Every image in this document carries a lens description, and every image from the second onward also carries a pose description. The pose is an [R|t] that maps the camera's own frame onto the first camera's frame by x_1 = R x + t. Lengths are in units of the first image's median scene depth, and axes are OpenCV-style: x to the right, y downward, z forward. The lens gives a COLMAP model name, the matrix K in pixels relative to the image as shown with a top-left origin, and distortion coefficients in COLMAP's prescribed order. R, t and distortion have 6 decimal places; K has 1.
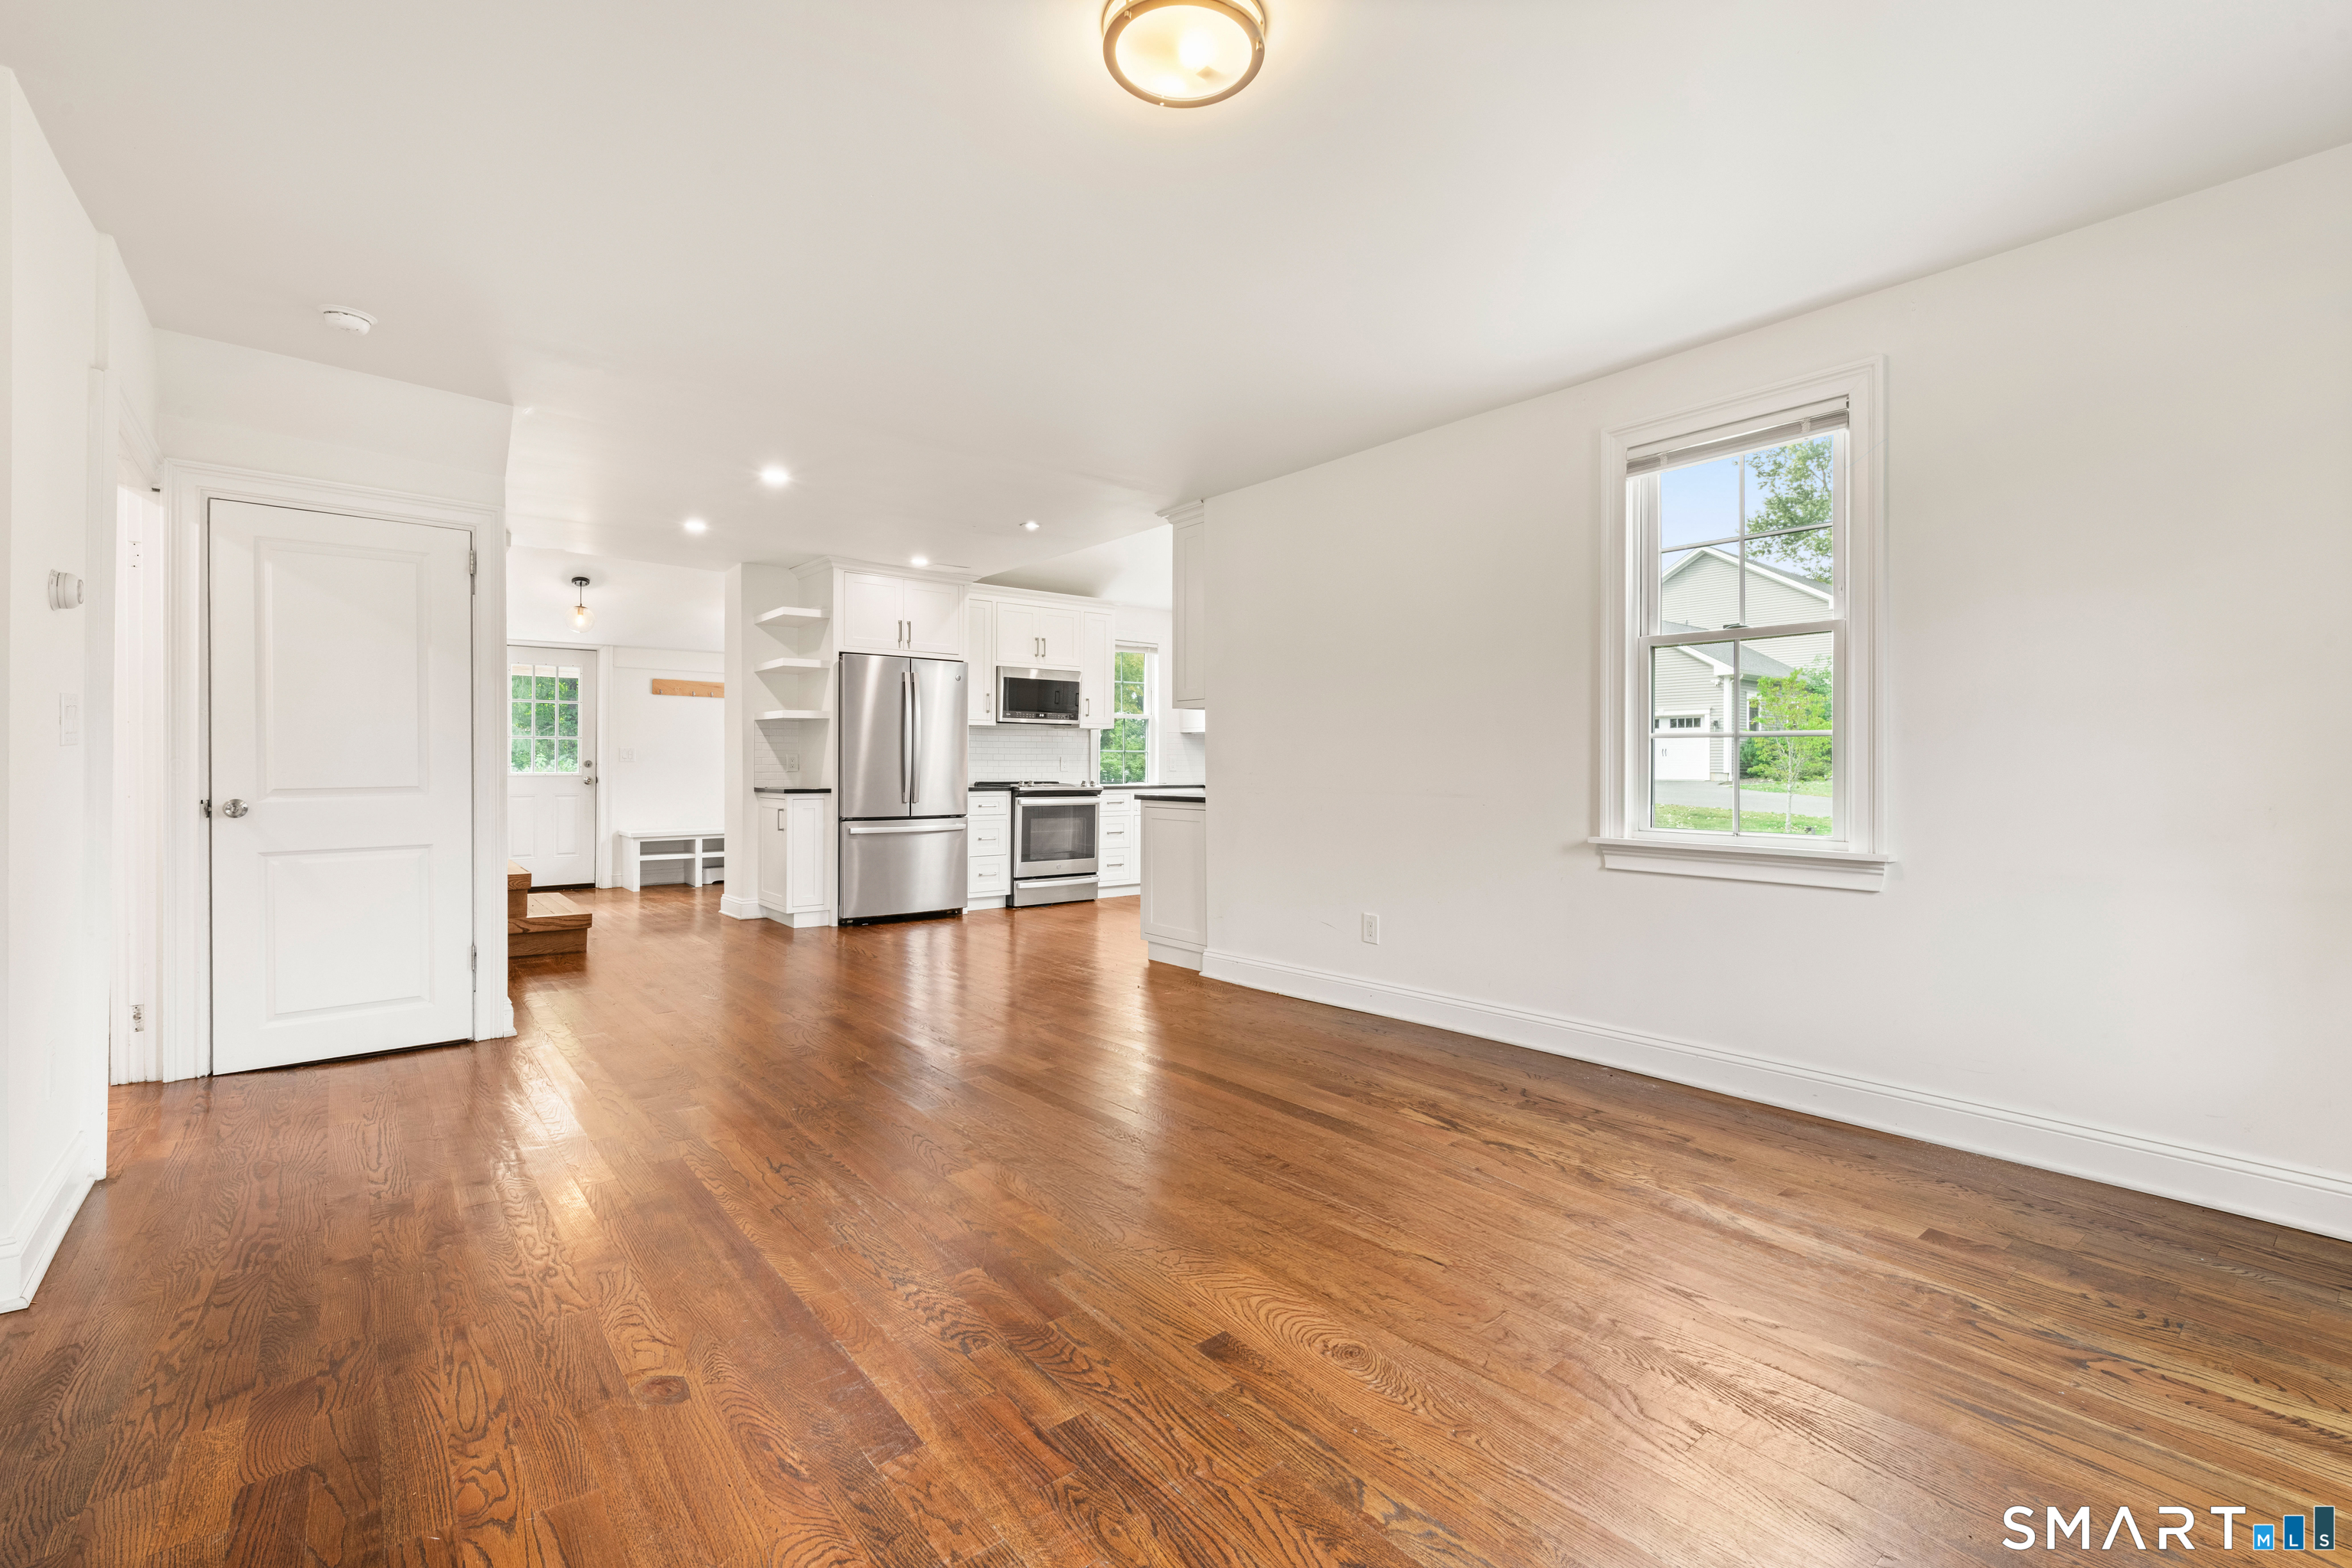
lens RADIAL K [[1024.5, 0, 1143.9], [0, 1024.5, 793.1], [0, 0, 1]] dist [0.017934, -0.000169]
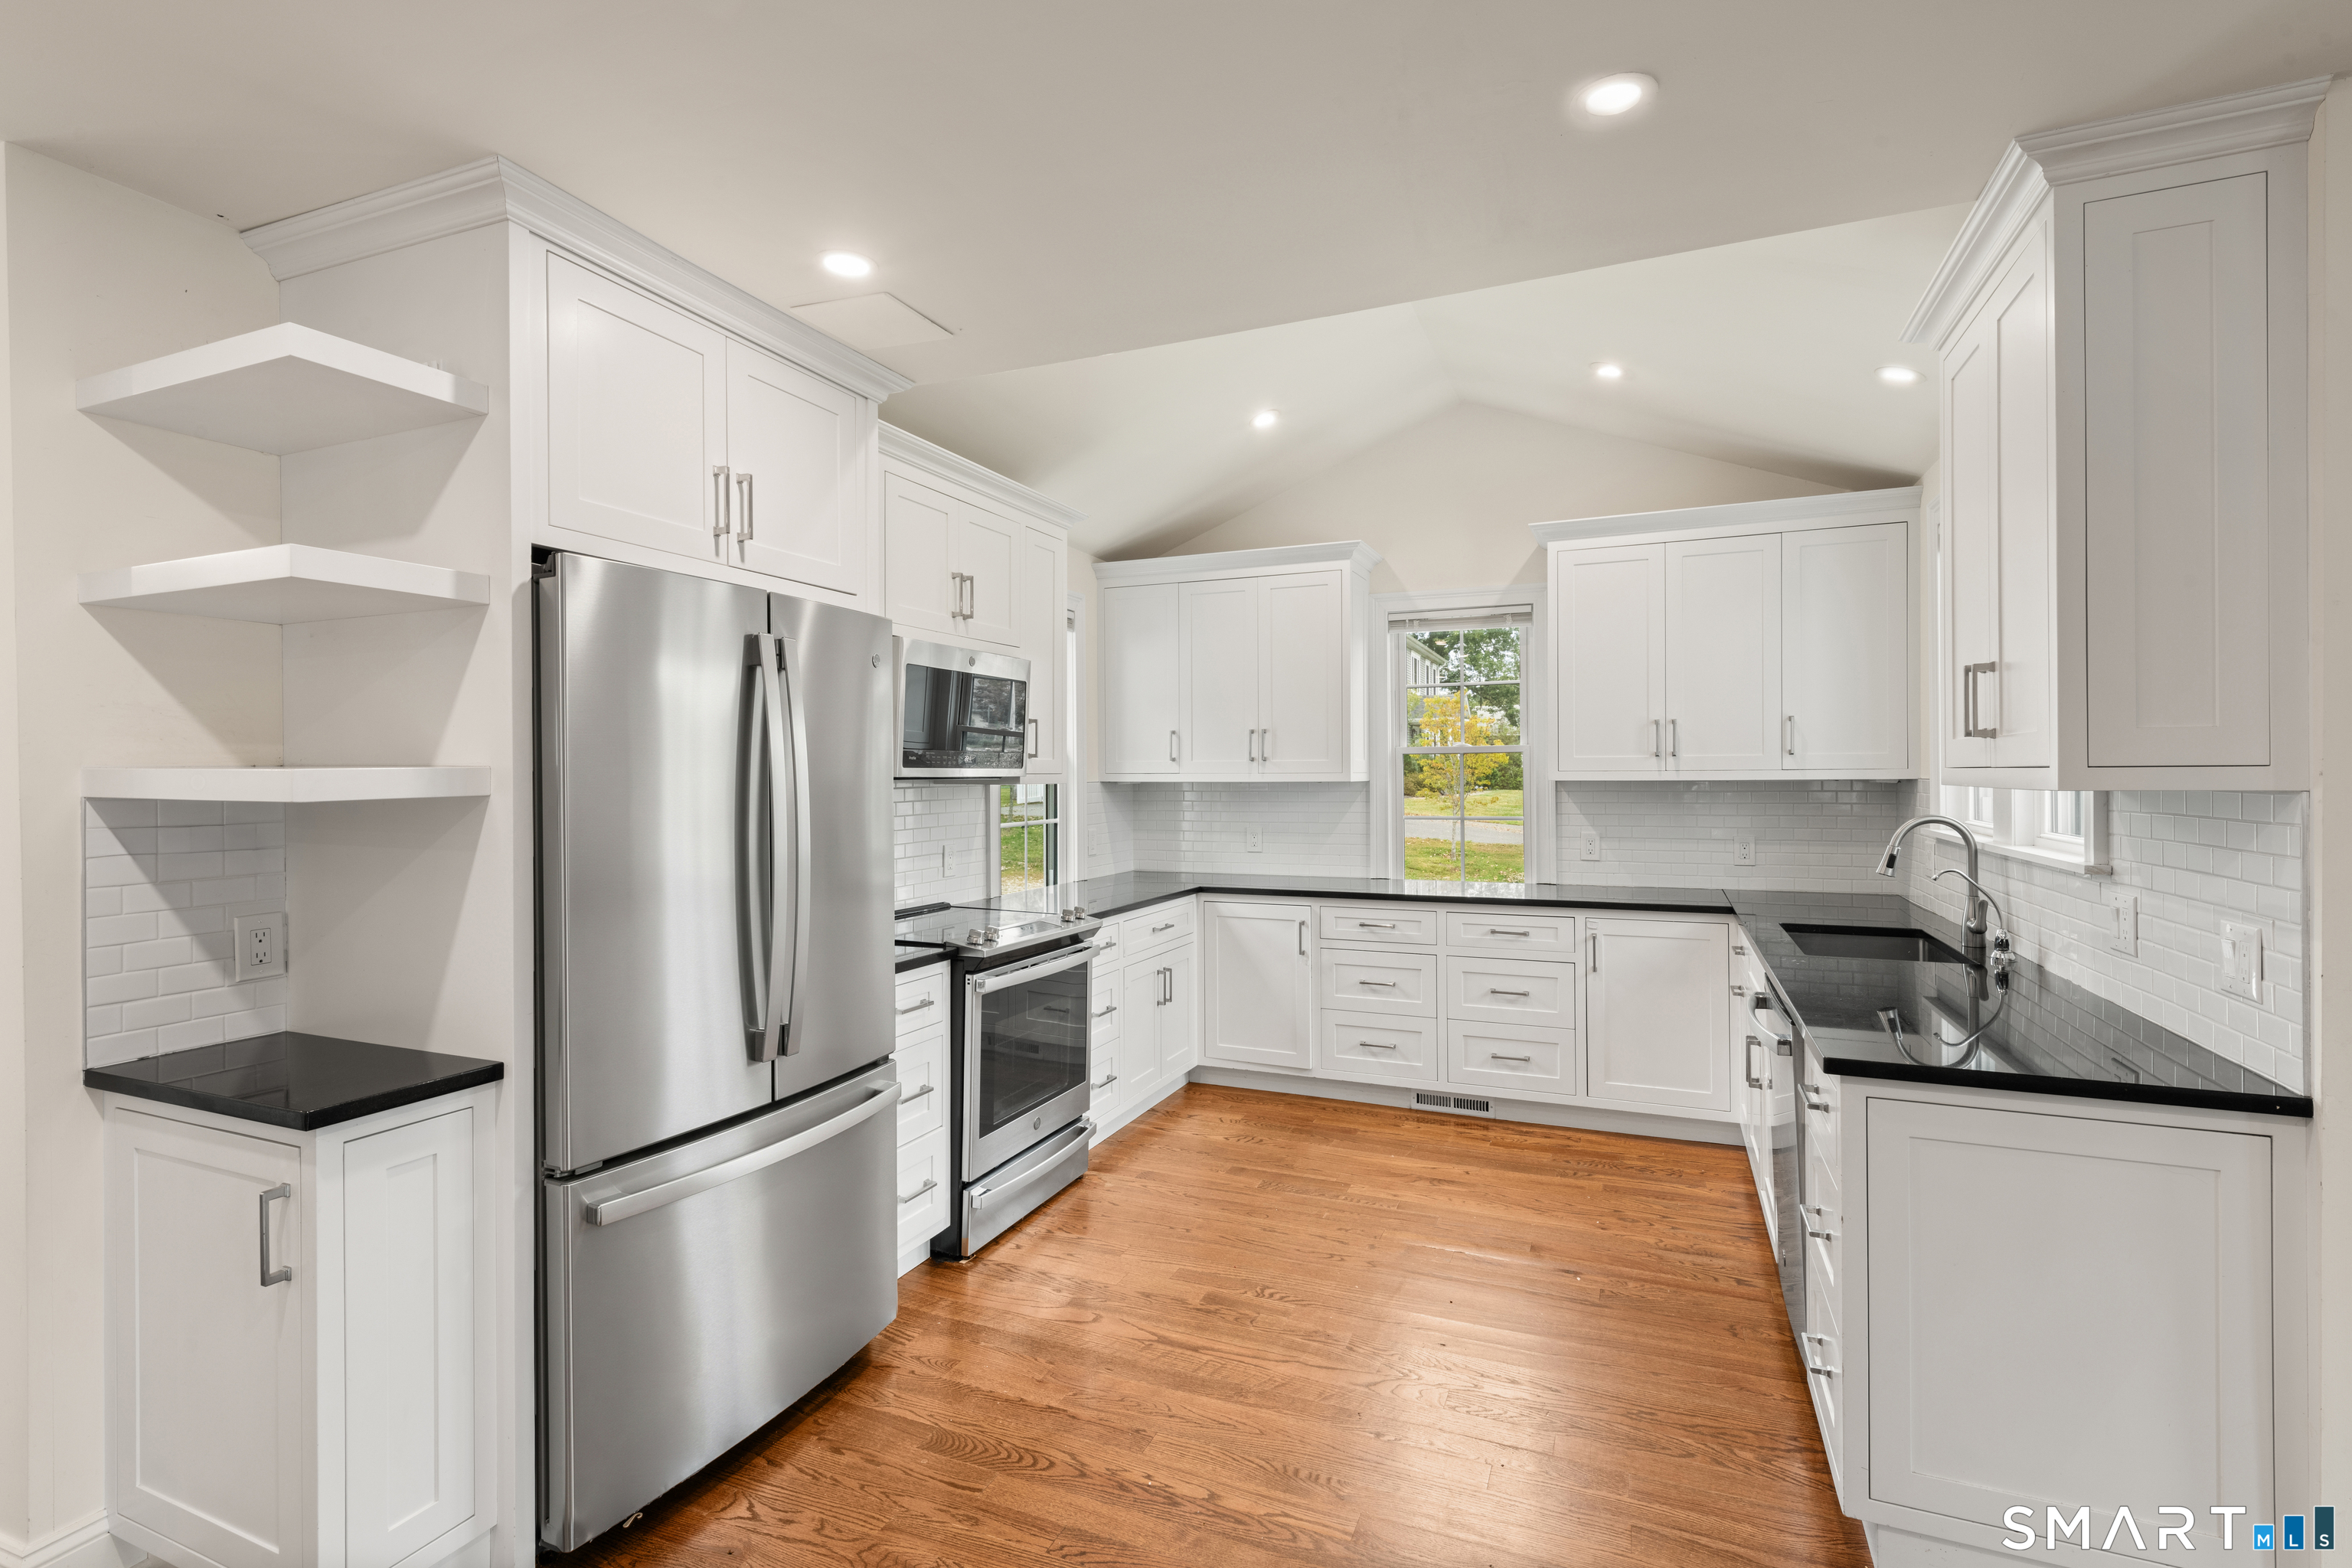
lens RADIAL K [[1123.6, 0, 1162.1], [0, 1123.6, 772.7], [0, 0, 1]] dist [0.015016, -0.000449]
pose [[0.875872, -0.003719, 0.482529, -0.275469], [0.019591, 0.999420, -0.027859, -0.061451], [-0.482146, 0.033854, 0.875437, 0.616680]]
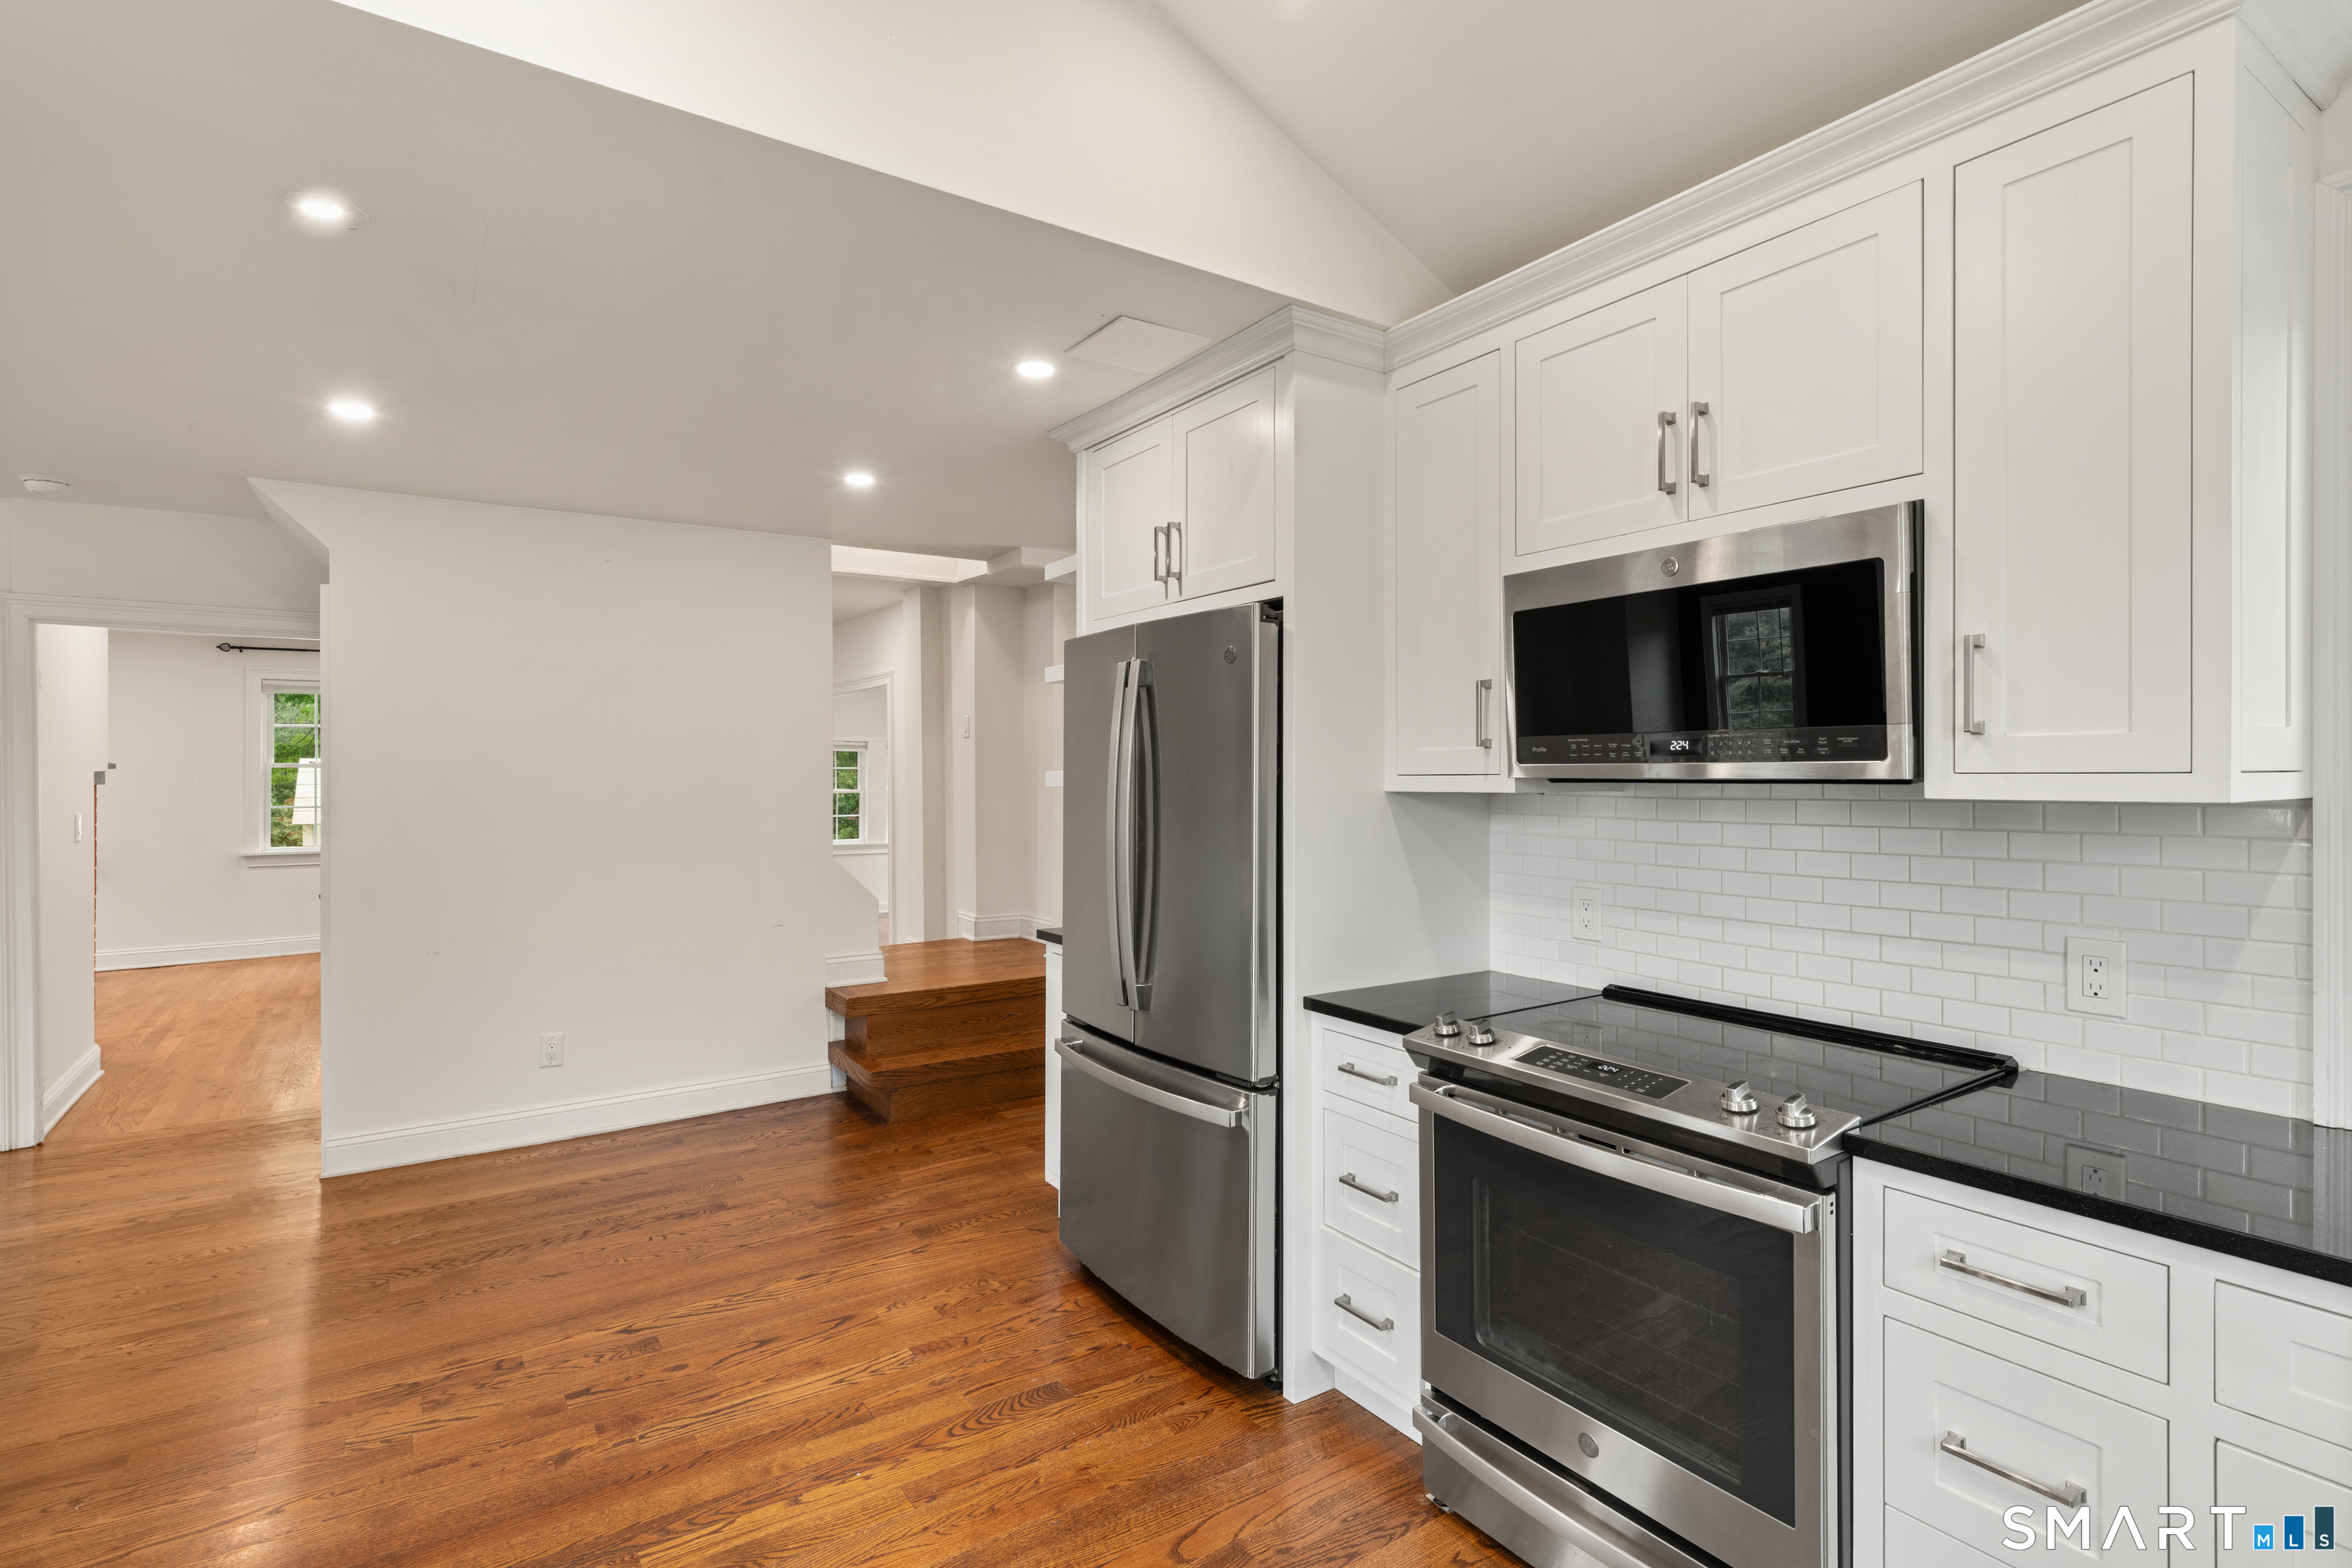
lens RADIAL K [[1123.6, 0, 1162.1], [0, 1123.6, 772.7], [0, 0, 1]] dist [0.015016, -0.000449]
pose [[-0.066667, -0.003580, -0.997769, 0.169773], [-0.029974, 0.999549, -0.001584, -0.071961], [0.997325, 0.029802, -0.066744, 0.987836]]
